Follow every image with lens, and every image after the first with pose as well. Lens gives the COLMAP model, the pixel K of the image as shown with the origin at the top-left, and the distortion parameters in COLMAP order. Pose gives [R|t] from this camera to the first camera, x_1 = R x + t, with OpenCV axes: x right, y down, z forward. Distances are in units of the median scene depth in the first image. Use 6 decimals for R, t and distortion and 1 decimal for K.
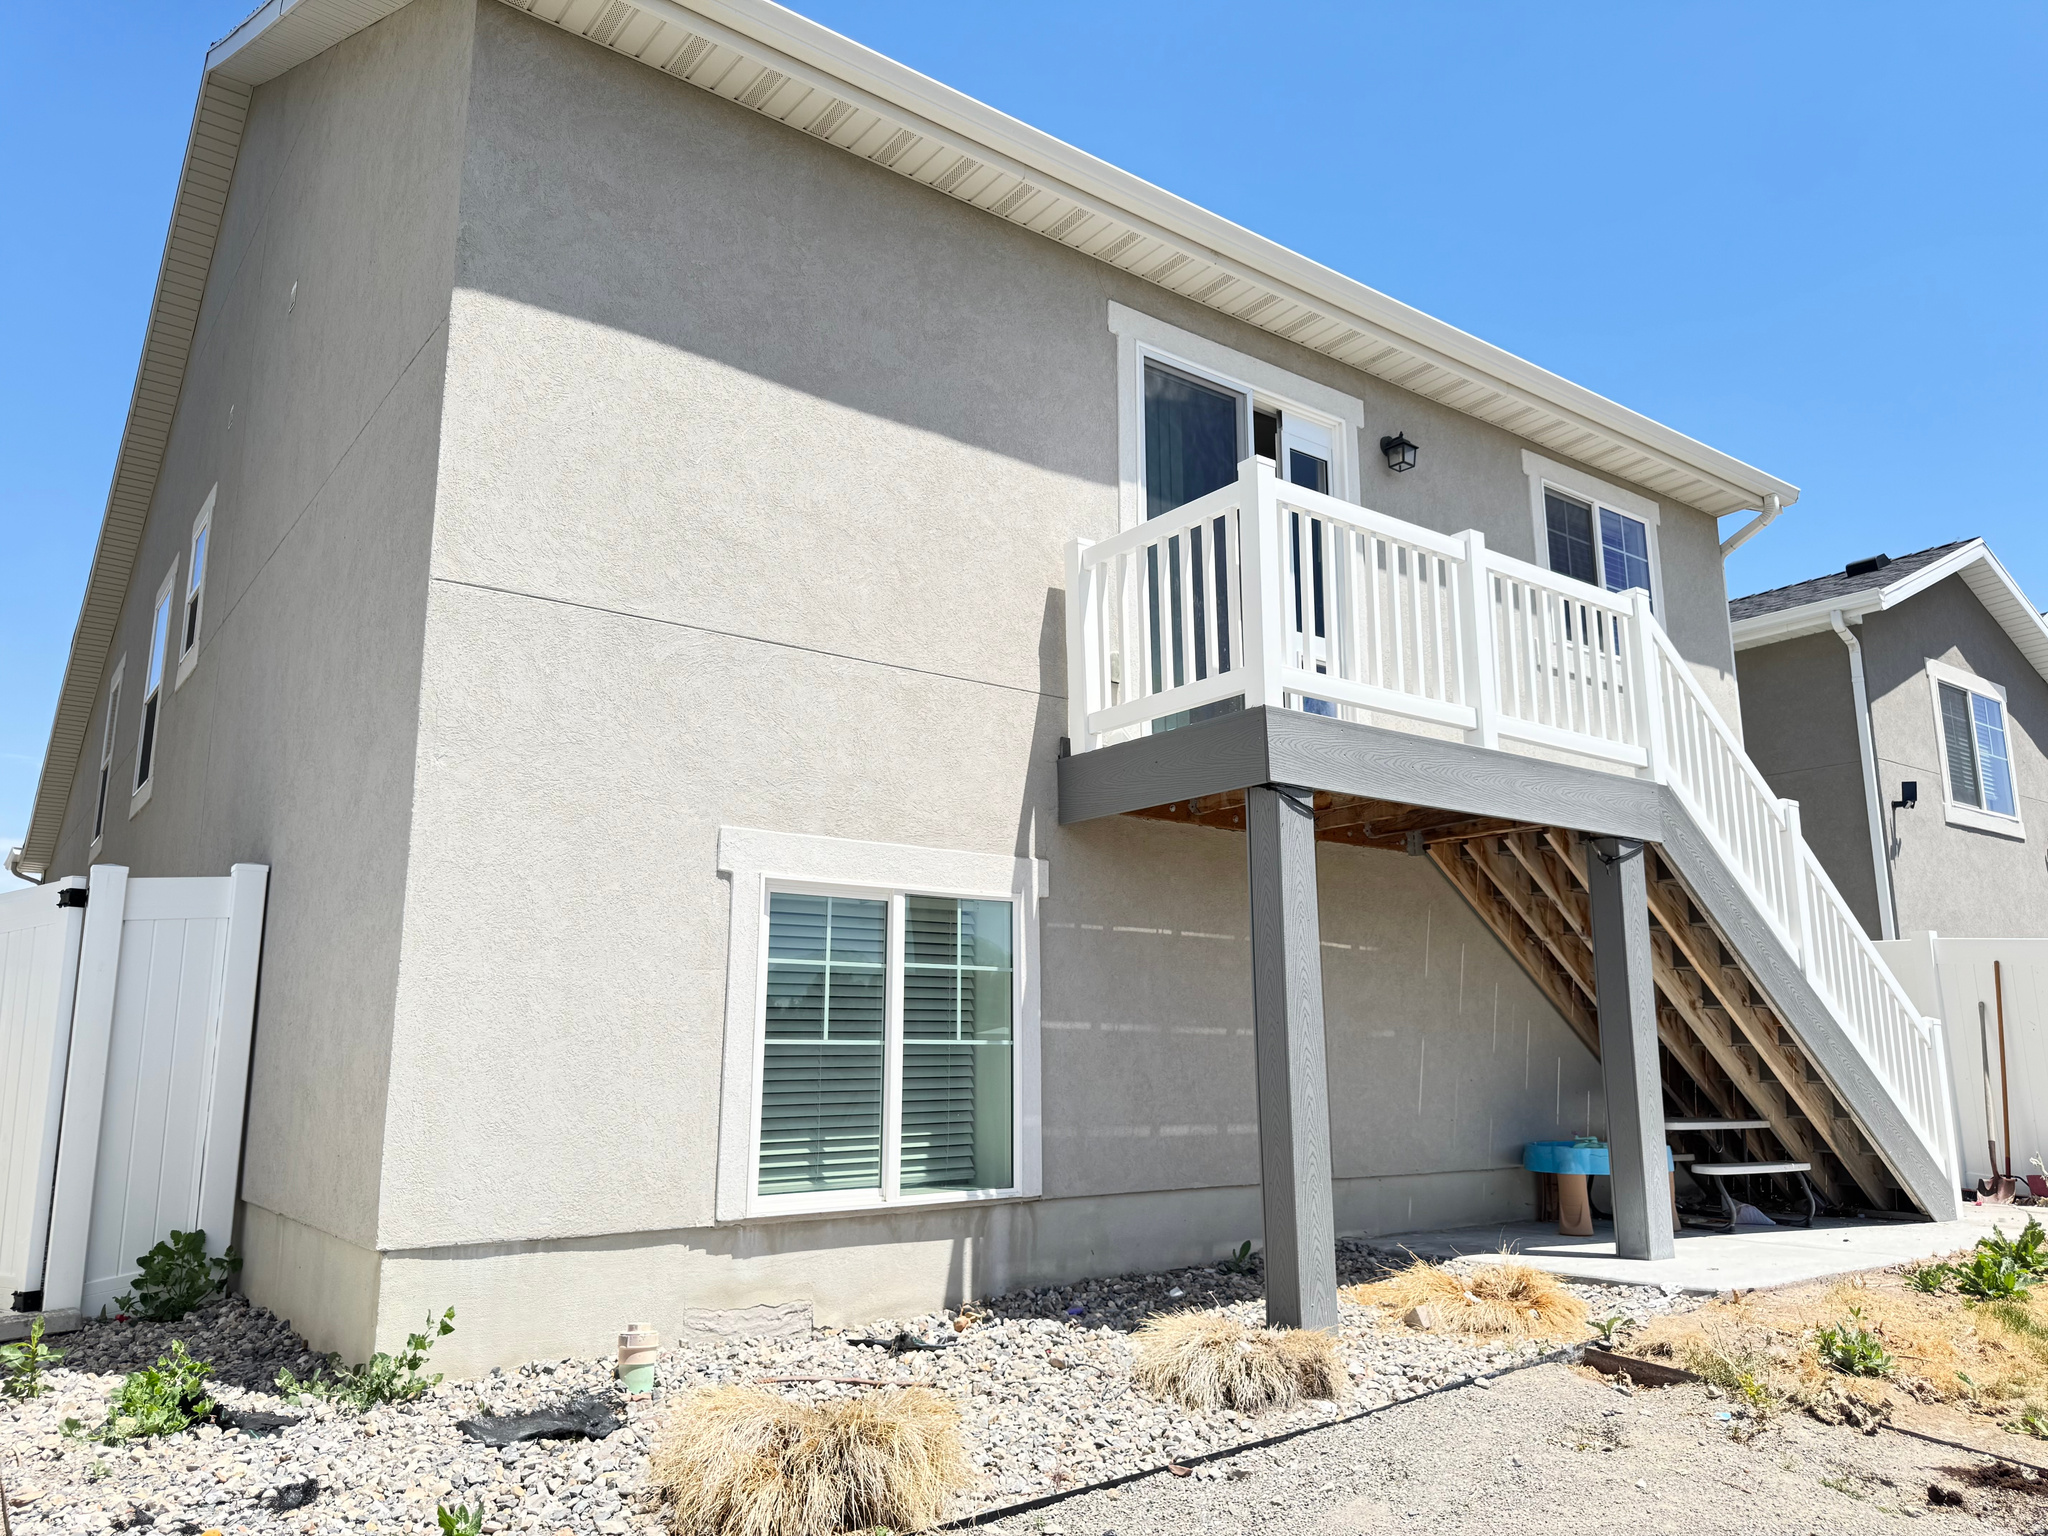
lens RADIAL K [[1462.4, 0, 1024.0], [0, 1462.4, 768.0], [0, 0, 1]] dist [0.059230, -0.070985]
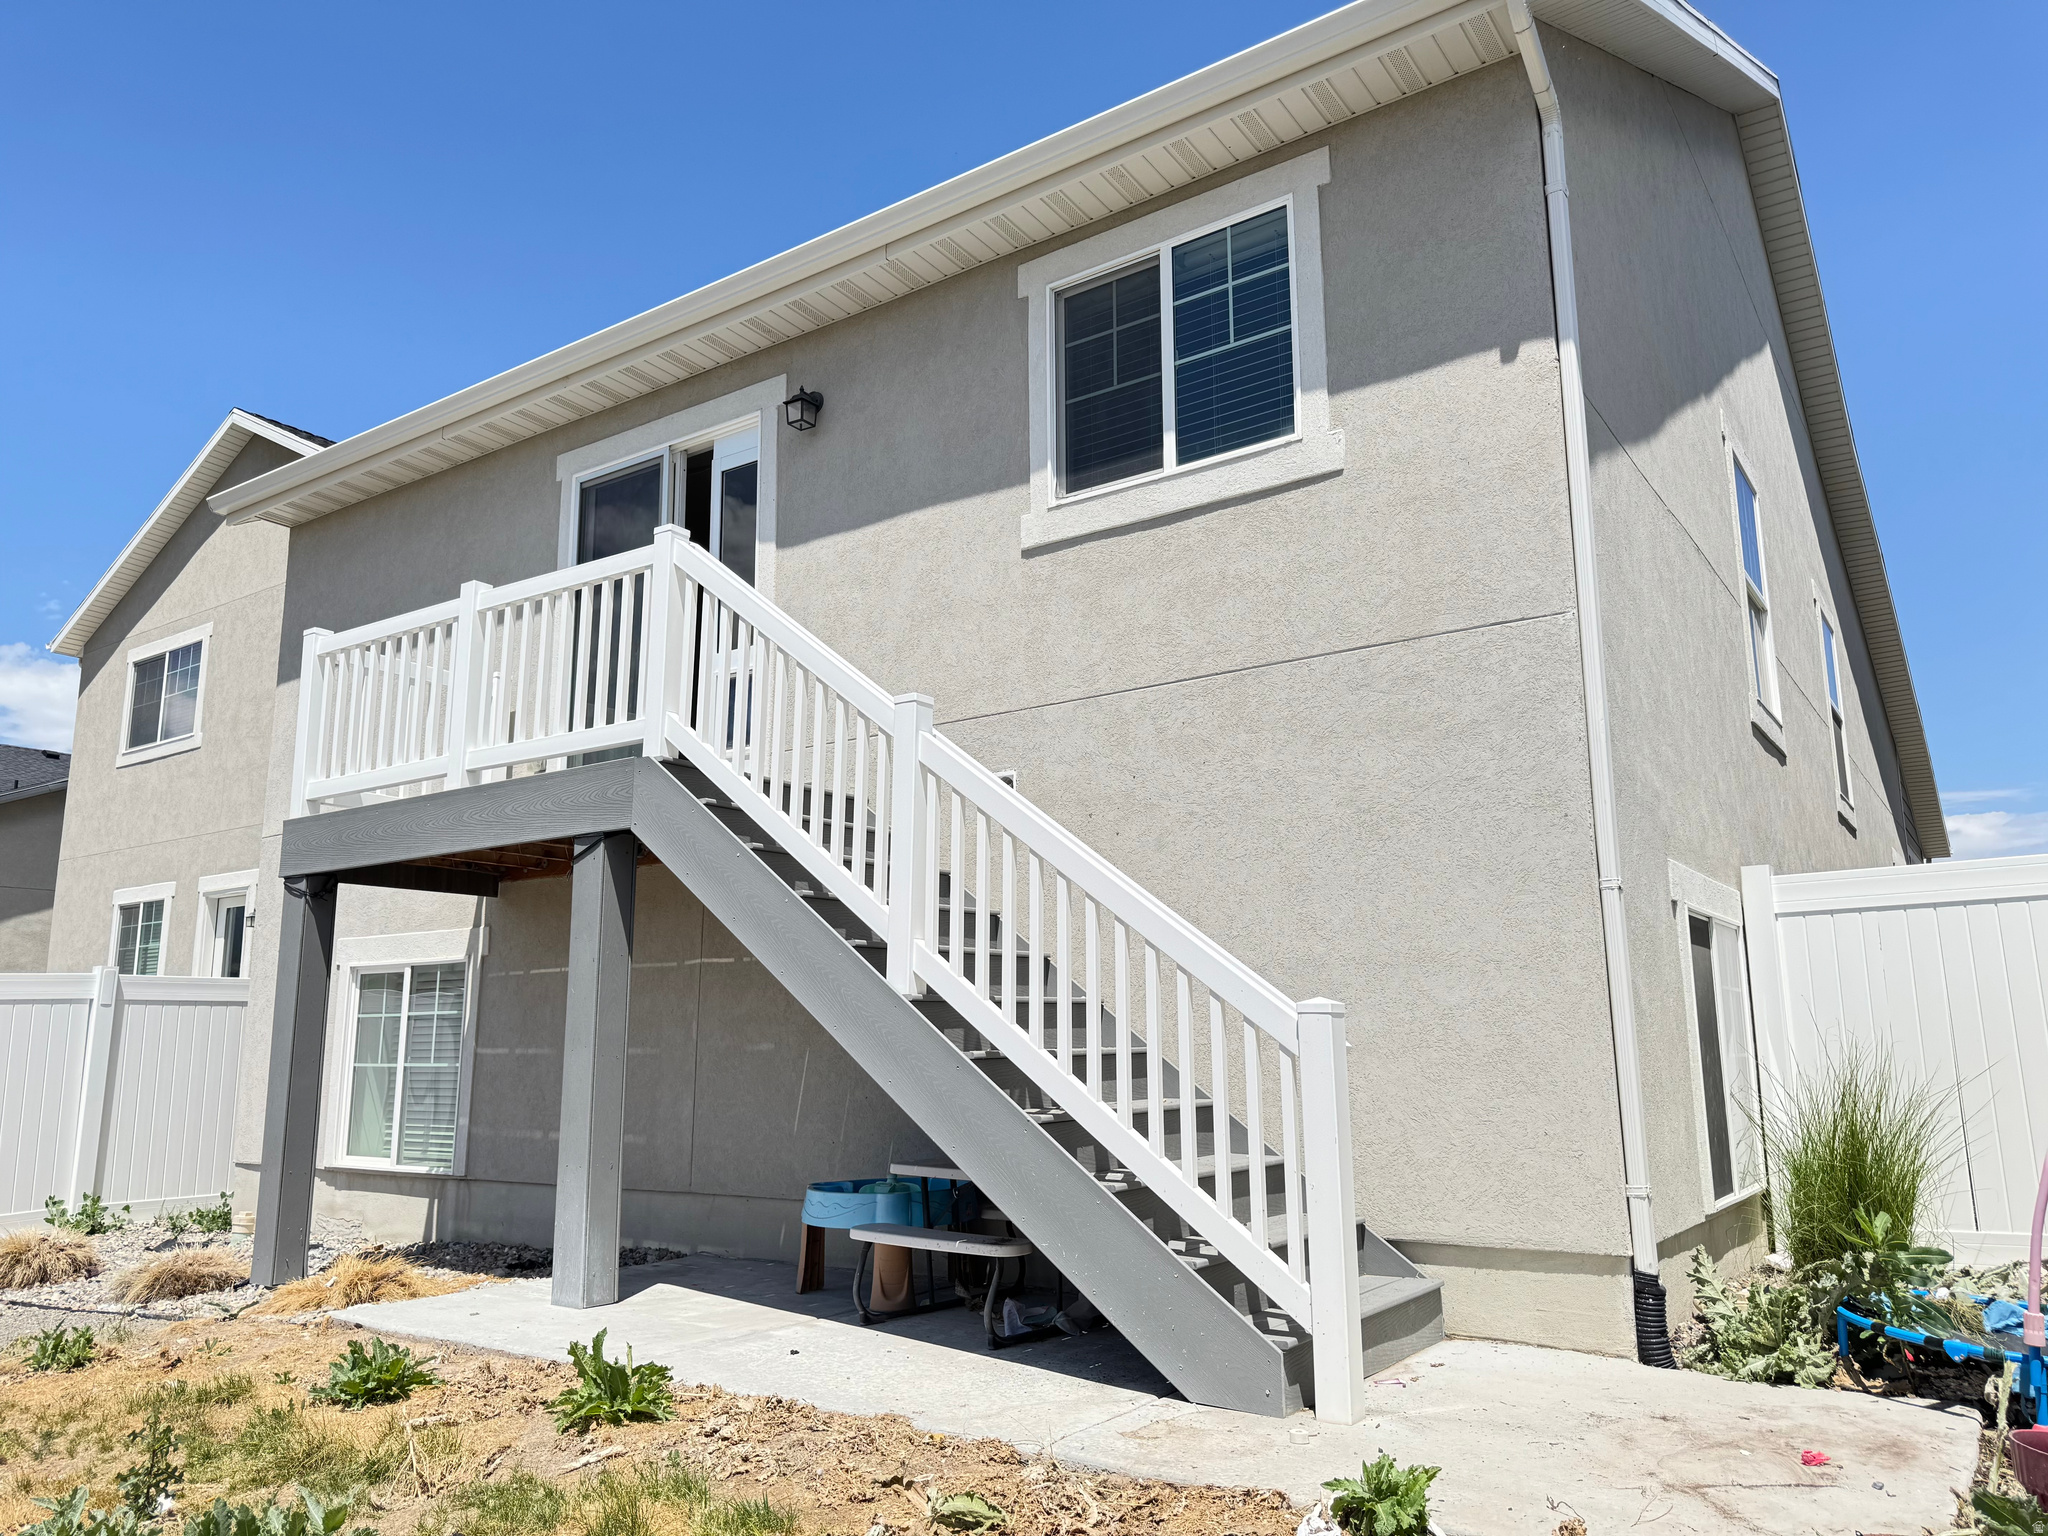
lens RADIAL K [[1462.4, 0, 1024.0], [0, 1462.4, 768.0], [0, 0, 1]] dist [0.059230, -0.070985]
pose [[0.305487, -0.182447, -0.934554, 1.322081], [0.197499, 0.972269, -0.125251, 0.171444], [0.931489, -0.146311, 0.333048, 0.944283]]
